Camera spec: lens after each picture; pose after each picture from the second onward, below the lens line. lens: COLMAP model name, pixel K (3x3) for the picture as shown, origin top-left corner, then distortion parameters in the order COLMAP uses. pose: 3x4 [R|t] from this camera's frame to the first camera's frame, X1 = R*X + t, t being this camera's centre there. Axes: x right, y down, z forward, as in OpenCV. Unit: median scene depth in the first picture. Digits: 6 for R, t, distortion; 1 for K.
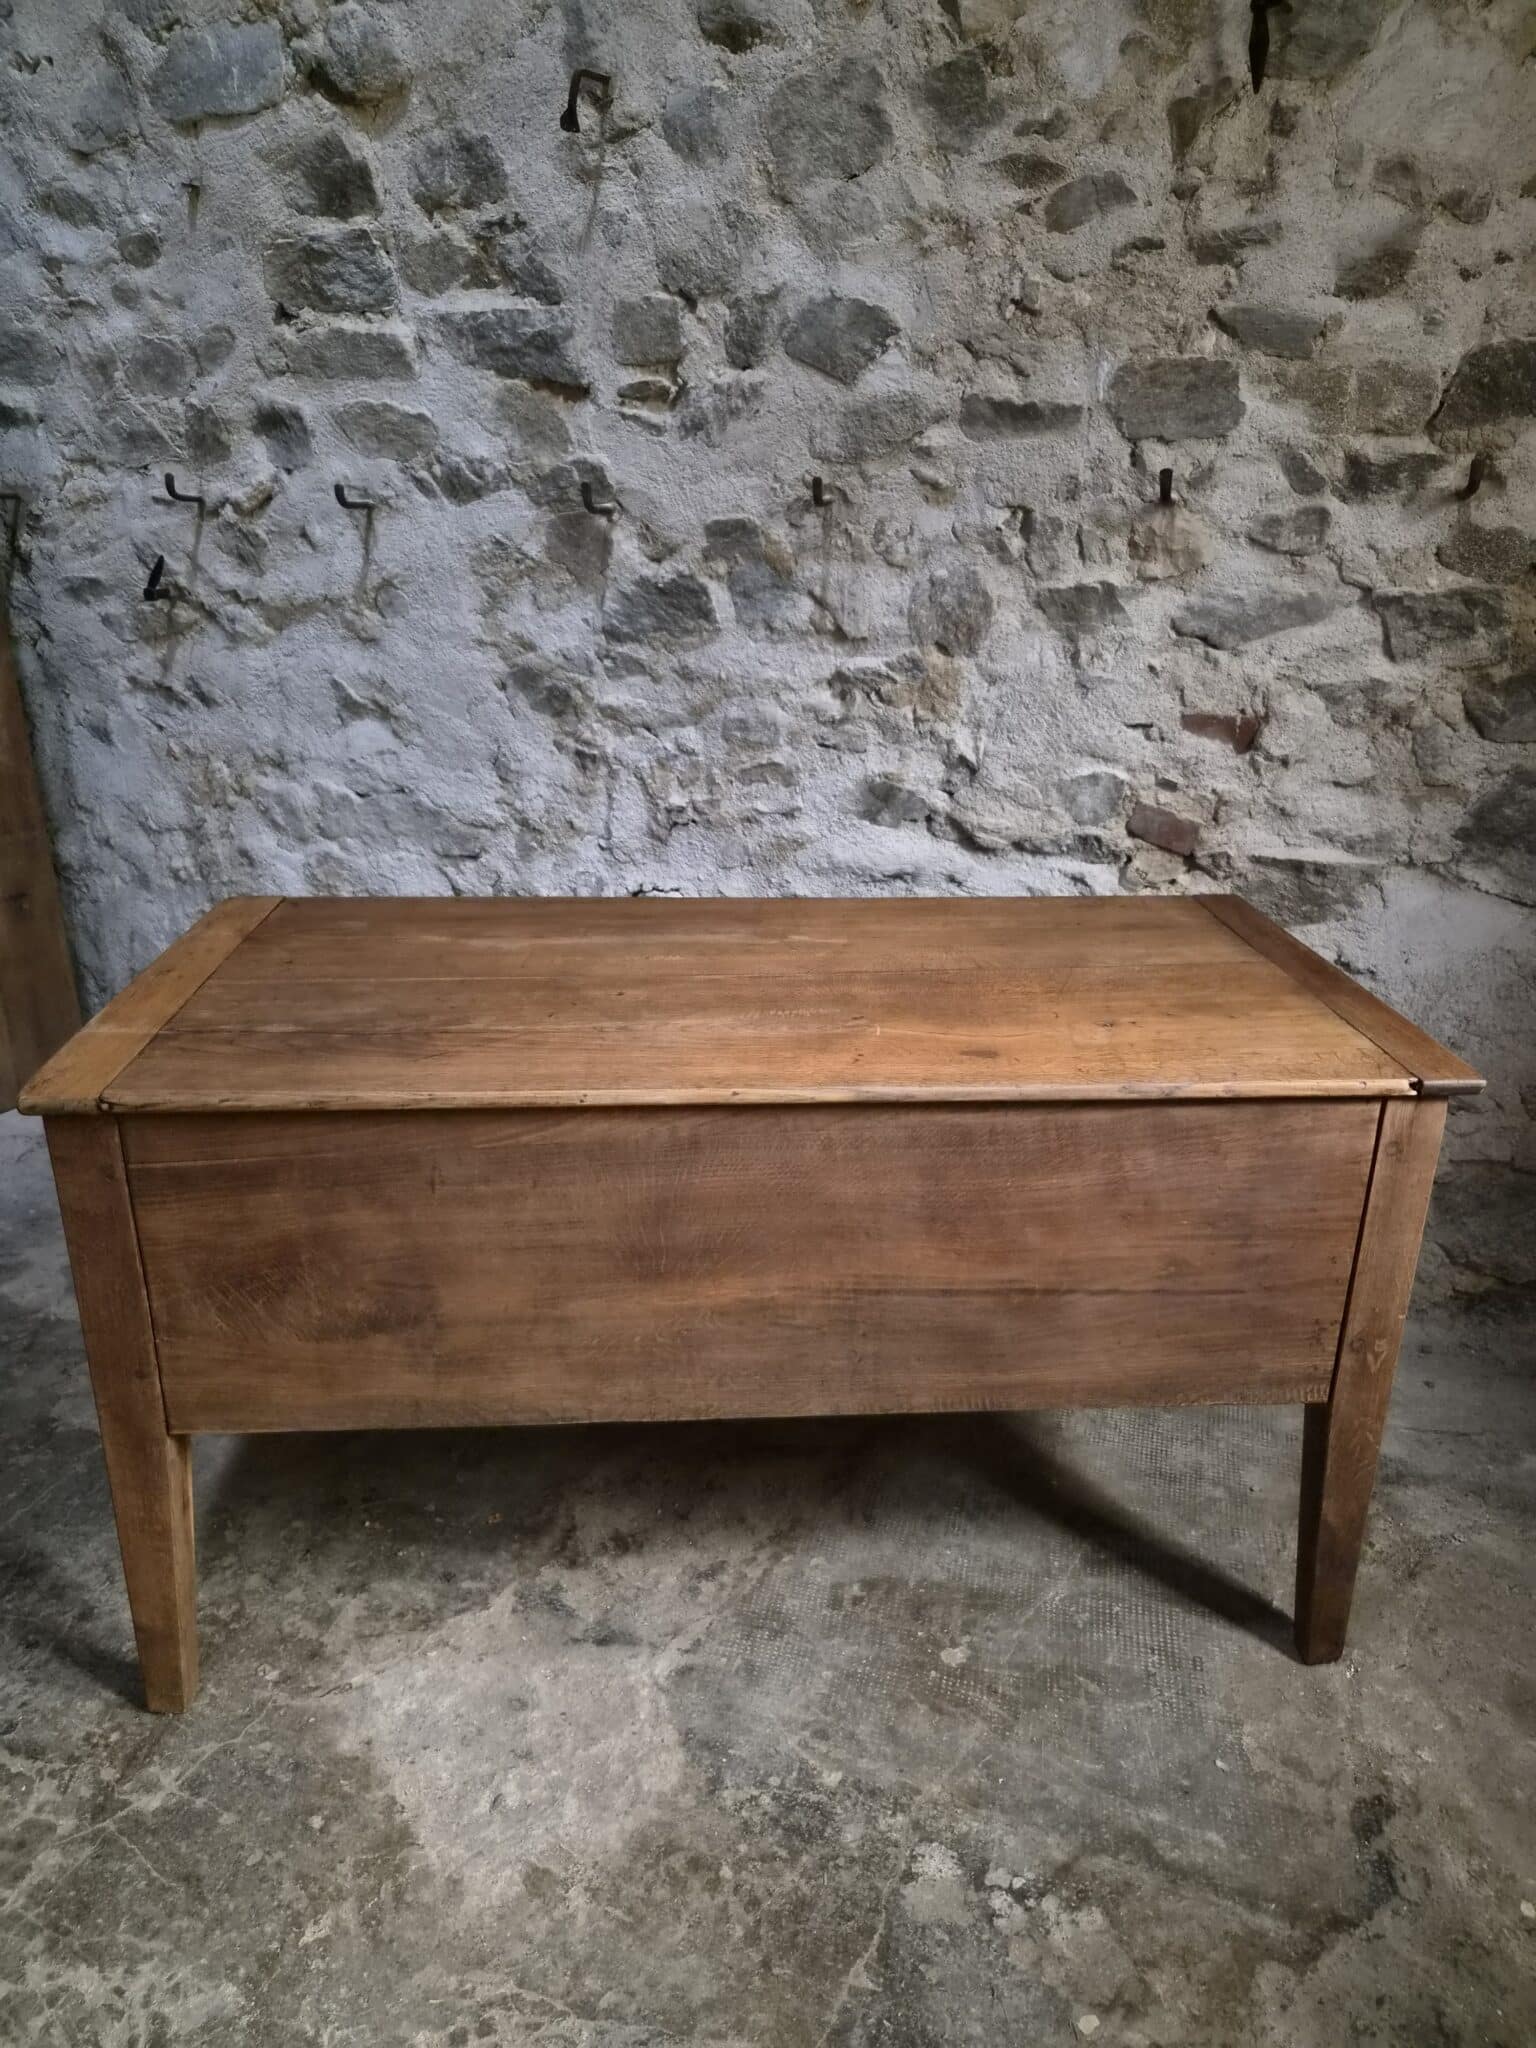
lens RADIAL K [[1371.4, 0, 784.9], [0, 1371.4, 1013.2], [0, 0, 1]] dist [0.067437, -0.055226]
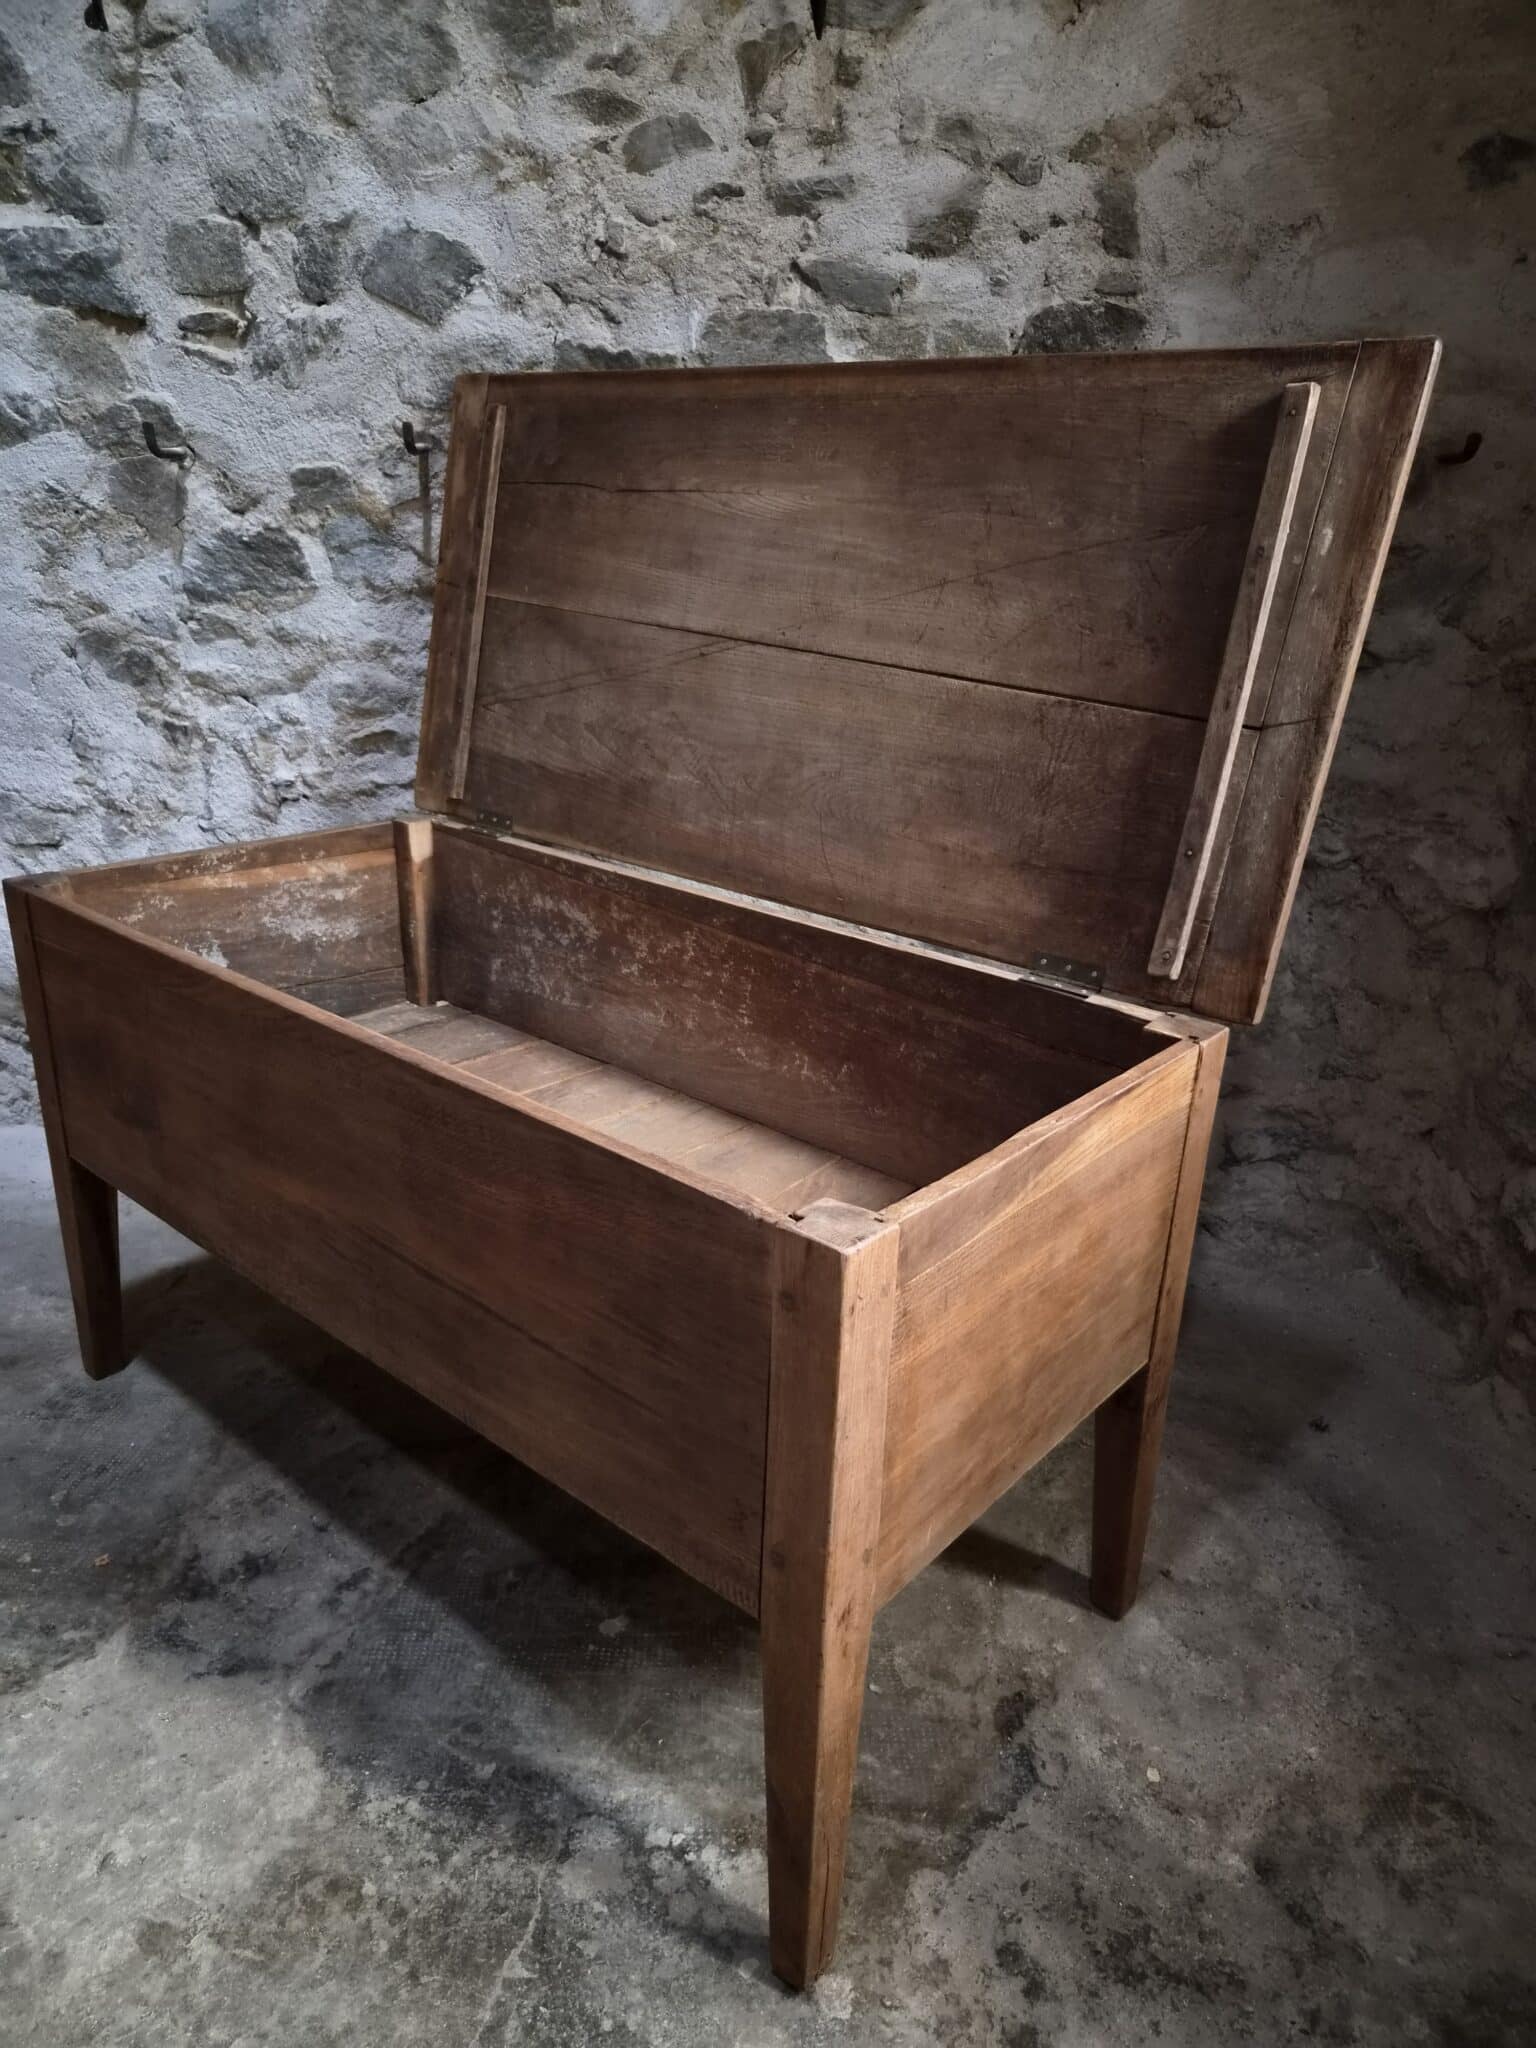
lens RADIAL K [[1373.1, 0, 756.6], [0, 1373.1, 1035.5], [0, 0, 1]] dist [0.066054, -0.050251]
pose [[0.976512, -0.062968, 0.206055, 0.033249], [0.060405, 0.997999, 0.018709, 0.026155], [-0.206821, -0.005822, 0.978362, 0.018937]]
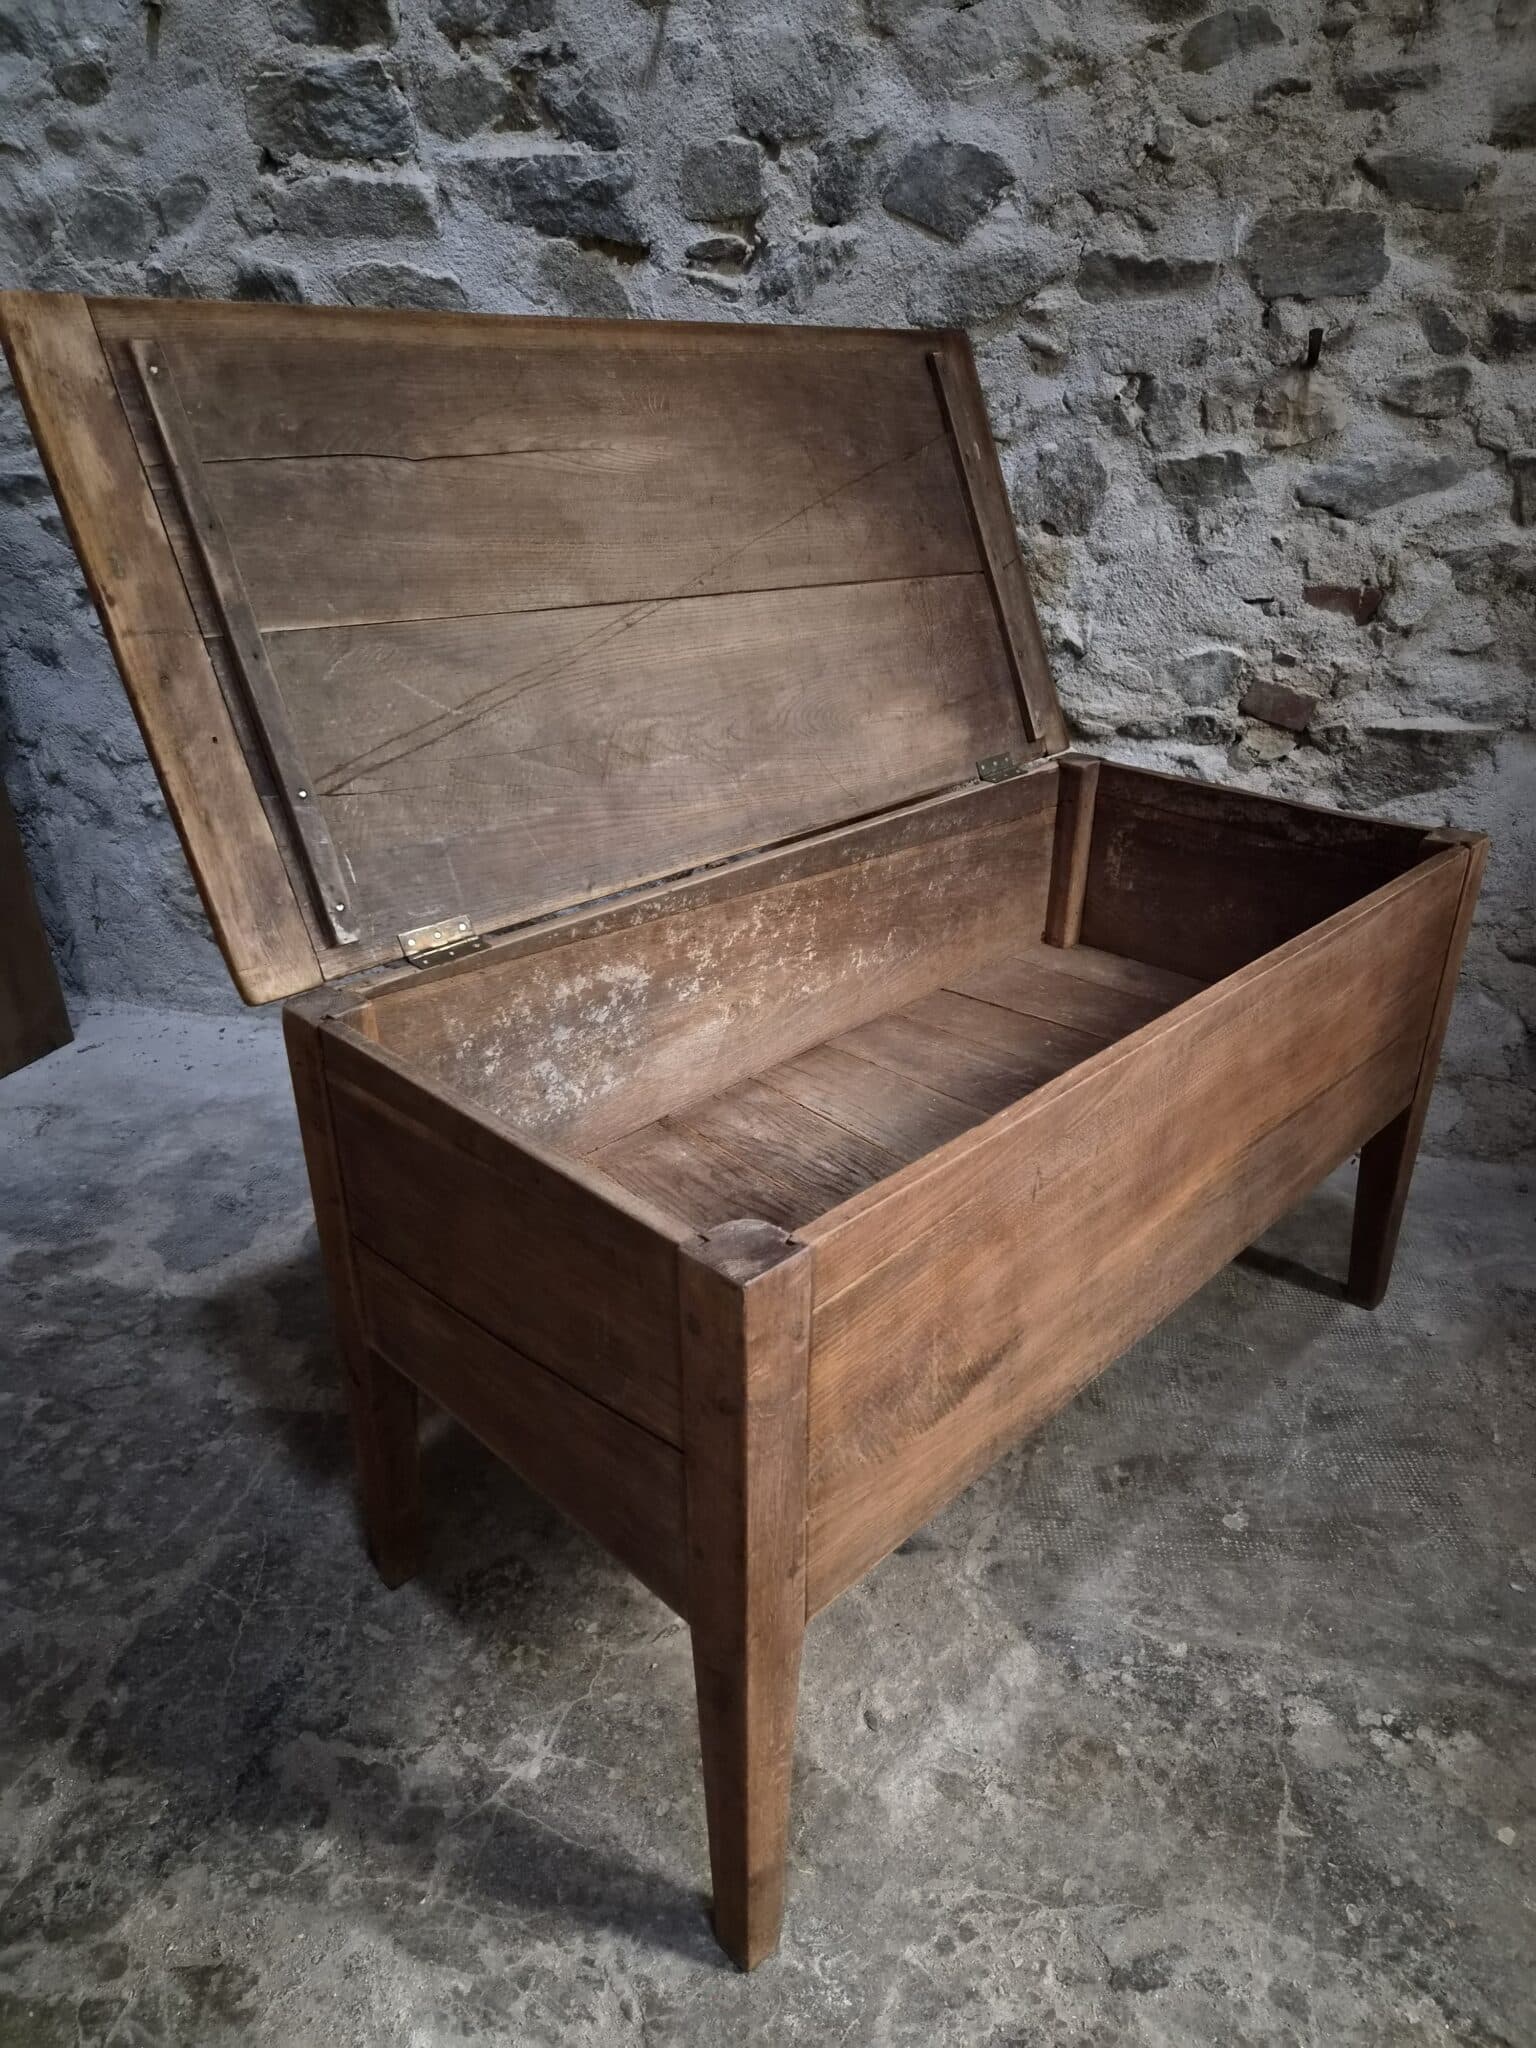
lens RADIAL K [[1362.0, 0, 771.1], [0, 1362.0, 1036.4], [0, 0, 1]] dist [0.071419, -0.054059]
pose [[0.986956, -0.081307, 0.138951, -0.244428], [0.068456, 0.993131, 0.094893, -0.014742], [-0.145712, -0.084144, 0.985742, 0.044169]]
